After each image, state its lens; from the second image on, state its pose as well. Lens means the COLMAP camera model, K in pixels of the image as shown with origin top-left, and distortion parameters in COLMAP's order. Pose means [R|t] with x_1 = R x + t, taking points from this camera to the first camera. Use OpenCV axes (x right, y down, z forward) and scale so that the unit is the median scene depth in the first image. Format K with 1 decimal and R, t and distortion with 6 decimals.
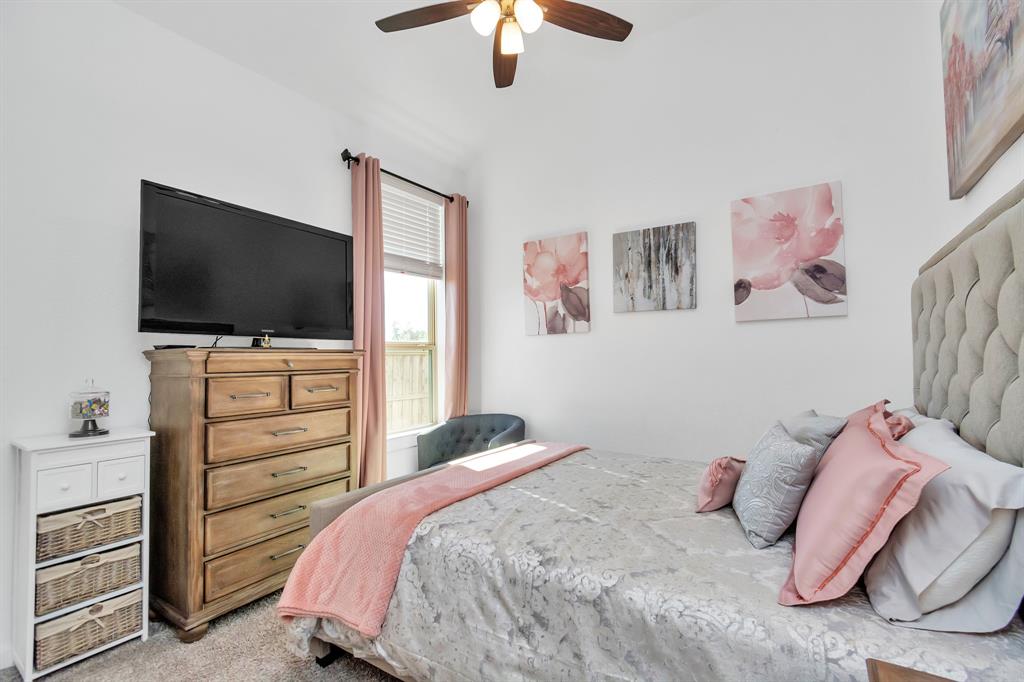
lens RADIAL K [[459.6, 0, 530.6], [0, 459.6, 340.8], [0, 0, 1]] dist [-0.001085, -0.000299]
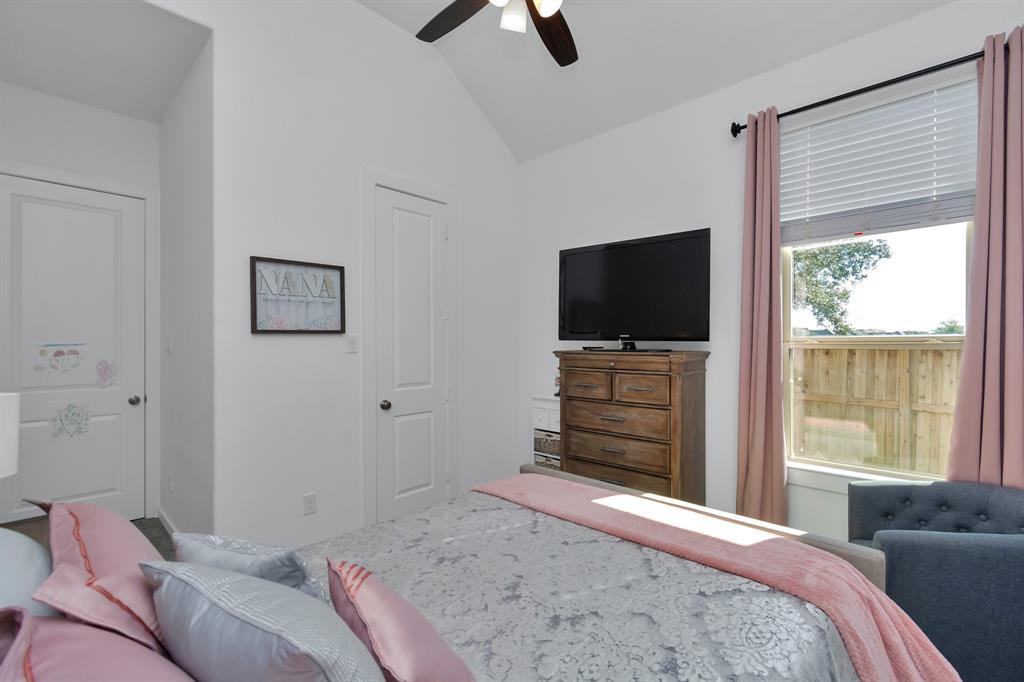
lens RADIAL K [[459.6, 0, 530.6], [0, 459.6, 340.8], [0, 0, 1]] dist [-0.001085, -0.000299]
pose [[-0.184291, 0.021672, -0.982633, 0.788818], [0.044598, 0.998912, 0.013667, -0.041327], [0.981859, -0.041305, -0.185057, 1.099368]]
